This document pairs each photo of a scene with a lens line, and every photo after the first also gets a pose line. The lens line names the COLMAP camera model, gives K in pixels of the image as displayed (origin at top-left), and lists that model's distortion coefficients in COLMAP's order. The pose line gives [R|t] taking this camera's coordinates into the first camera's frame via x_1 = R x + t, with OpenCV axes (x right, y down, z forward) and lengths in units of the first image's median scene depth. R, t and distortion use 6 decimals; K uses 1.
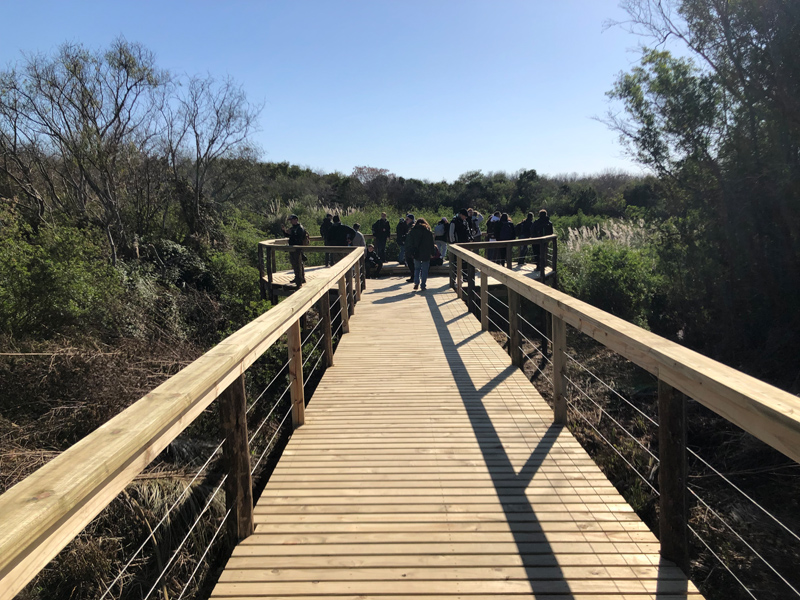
lens RADIAL K [[652.9, 0, 396.4], [0, 652.9, 303.4], [0, 0, 1]] dist [-0.007303, 0.006244]
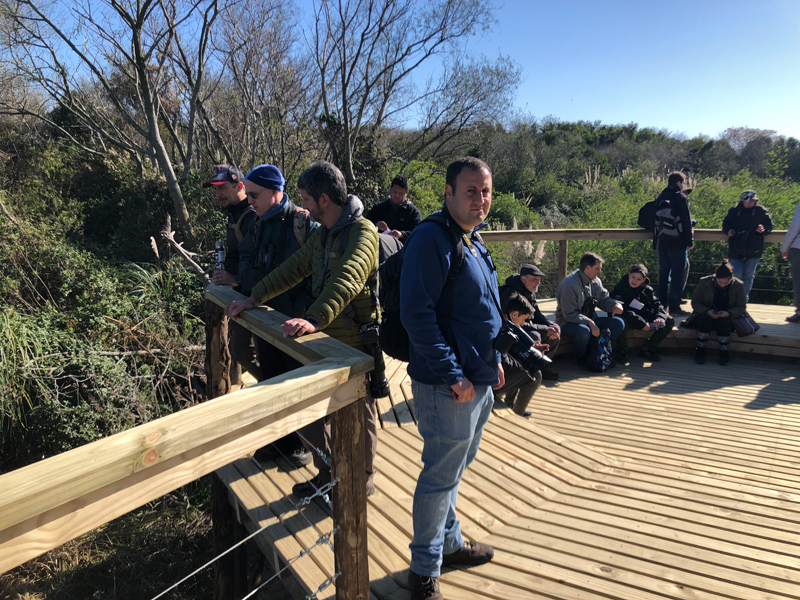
lens RADIAL K [[652.9, 0, 393.4], [0, 652.9, 304.6], [0, 0, 1]] dist [-0.007303, 0.006244]
pose [[0.861101, 0.104075, -0.497669, 0.006038], [-0.082736, 0.994462, 0.064811, -0.021535], [0.501658, -0.014634, 0.864943, 0.166696]]
